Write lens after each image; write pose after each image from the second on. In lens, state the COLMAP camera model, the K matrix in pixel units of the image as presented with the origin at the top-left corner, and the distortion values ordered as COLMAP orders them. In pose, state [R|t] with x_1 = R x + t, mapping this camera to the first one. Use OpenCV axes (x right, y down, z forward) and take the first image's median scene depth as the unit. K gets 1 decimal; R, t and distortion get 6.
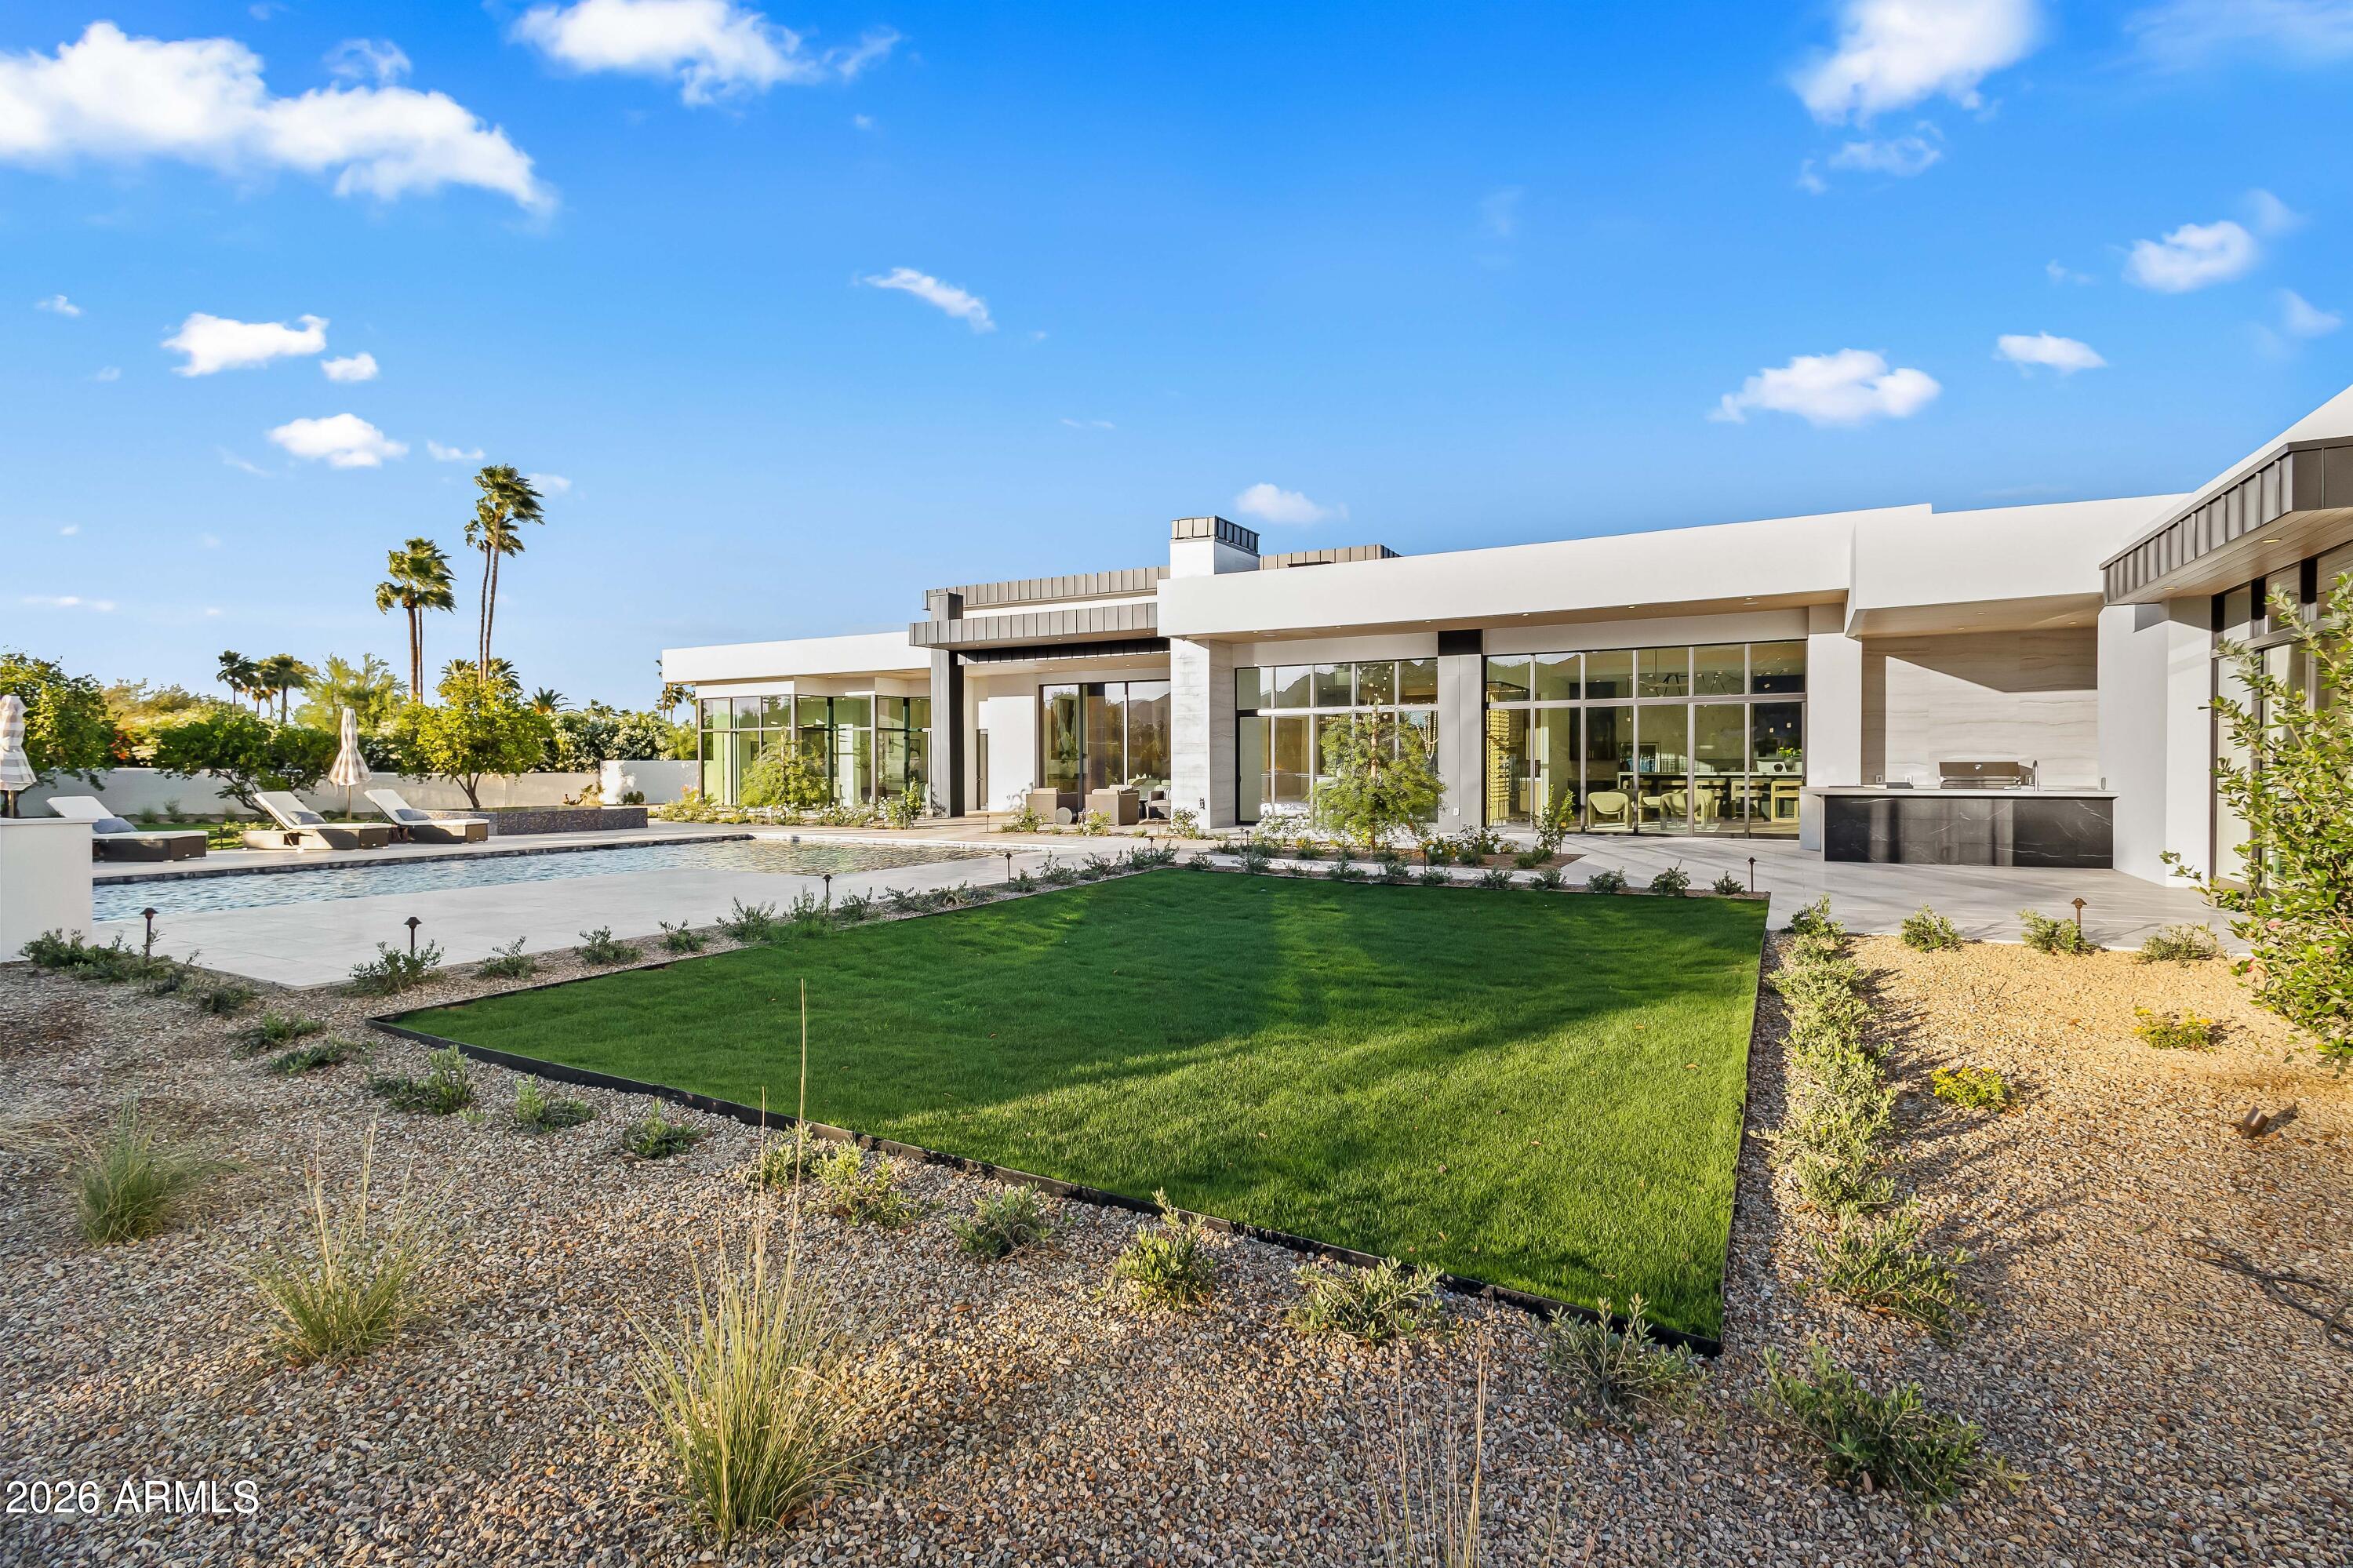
lens RADIAL K [[1114.3, 0, 1160.1], [0, 1114.3, 766.8], [0, 0, 1]] dist [0.003973, 0.000579]
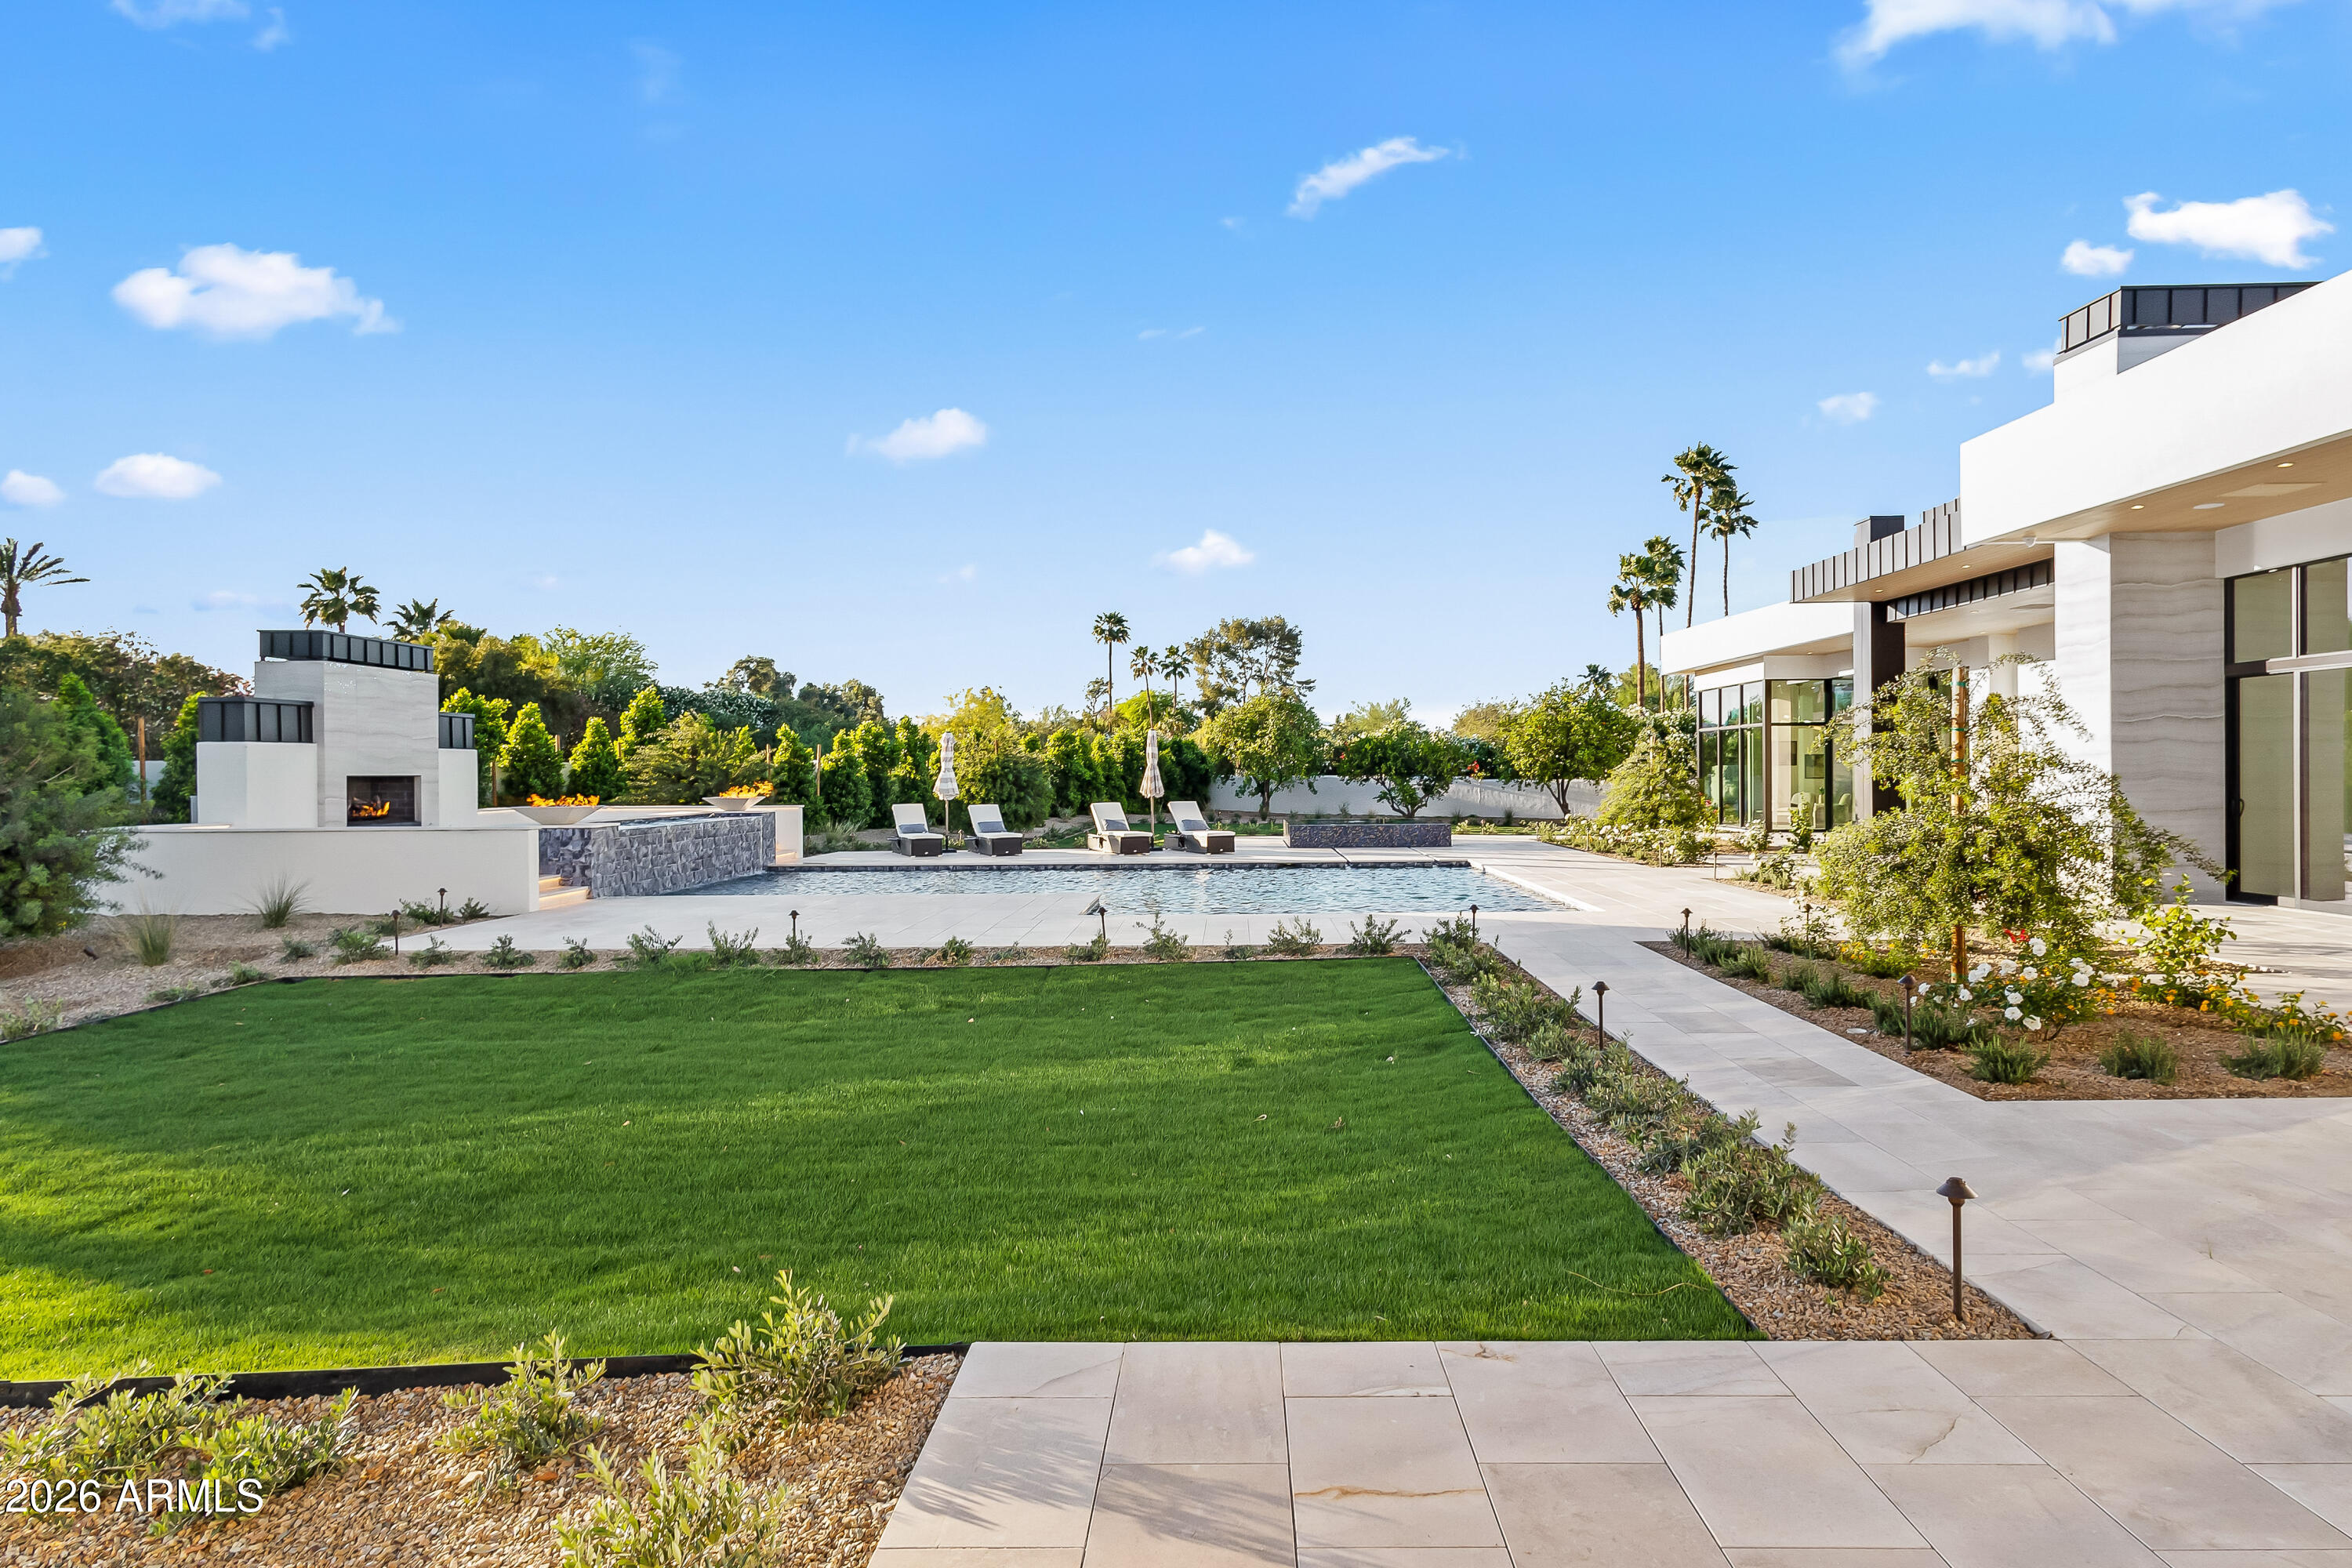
lens RADIAL K [[1245.5, 0, 1176.0], [0, 1245.5, 784.0], [0, 0, 1]] dist [0.000393, 0.000075]
pose [[0.450821, 0.004478, -0.892603, 0.289015], [0.011504, 0.999875, 0.010826, -0.008304], [0.892540, -0.015149, 0.450713, 0.286739]]
